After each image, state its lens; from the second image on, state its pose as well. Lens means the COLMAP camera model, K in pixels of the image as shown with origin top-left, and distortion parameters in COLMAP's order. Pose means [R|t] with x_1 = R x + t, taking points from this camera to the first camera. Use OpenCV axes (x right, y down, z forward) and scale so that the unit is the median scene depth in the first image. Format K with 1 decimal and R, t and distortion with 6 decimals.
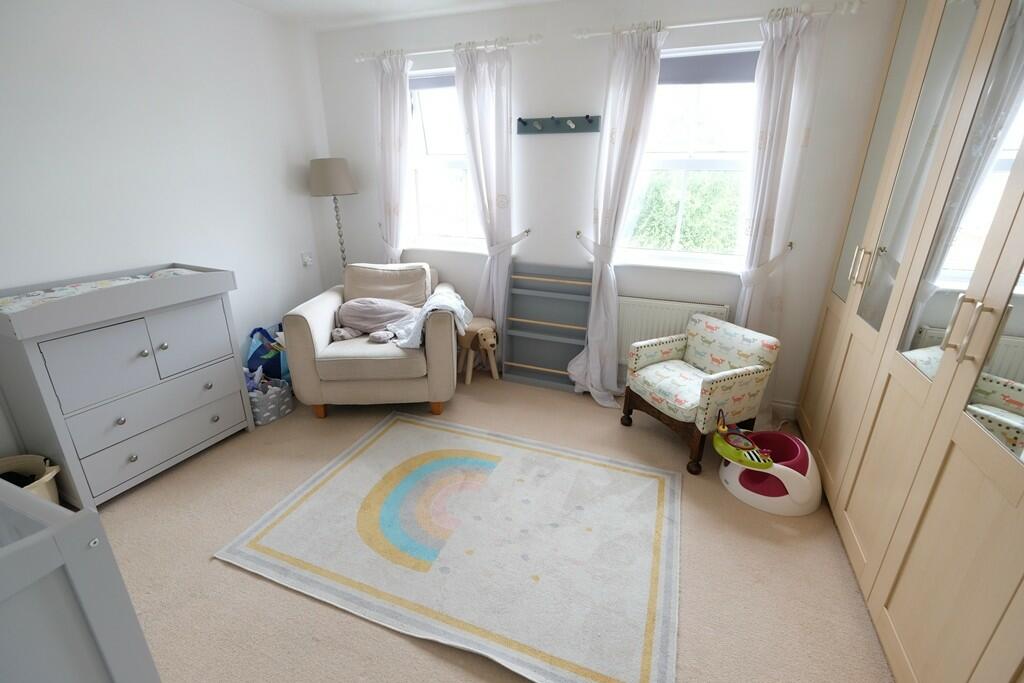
lens RADIAL K [[446.7, 0, 512.5], [0, 446.7, 341.1], [0, 0, 1]] dist [0.001407, 0.000171]
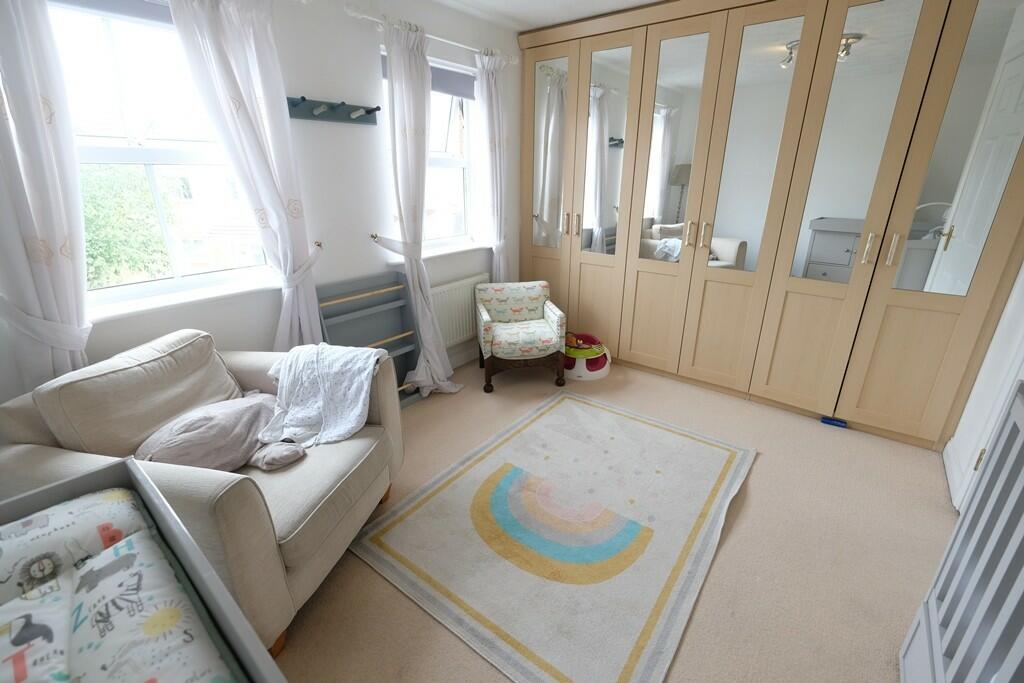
lens RADIAL K [[446.7, 0, 511.8], [0, 446.7, 337.9], [0, 0, 1]] dist [0.001407, 0.000171]
pose [[0.277925, -0.341334, 0.897914, -0.772609], [0.339748, 0.909252, 0.240485, -0.208887], [-0.898515, 0.238227, 0.368671, 0.546810]]
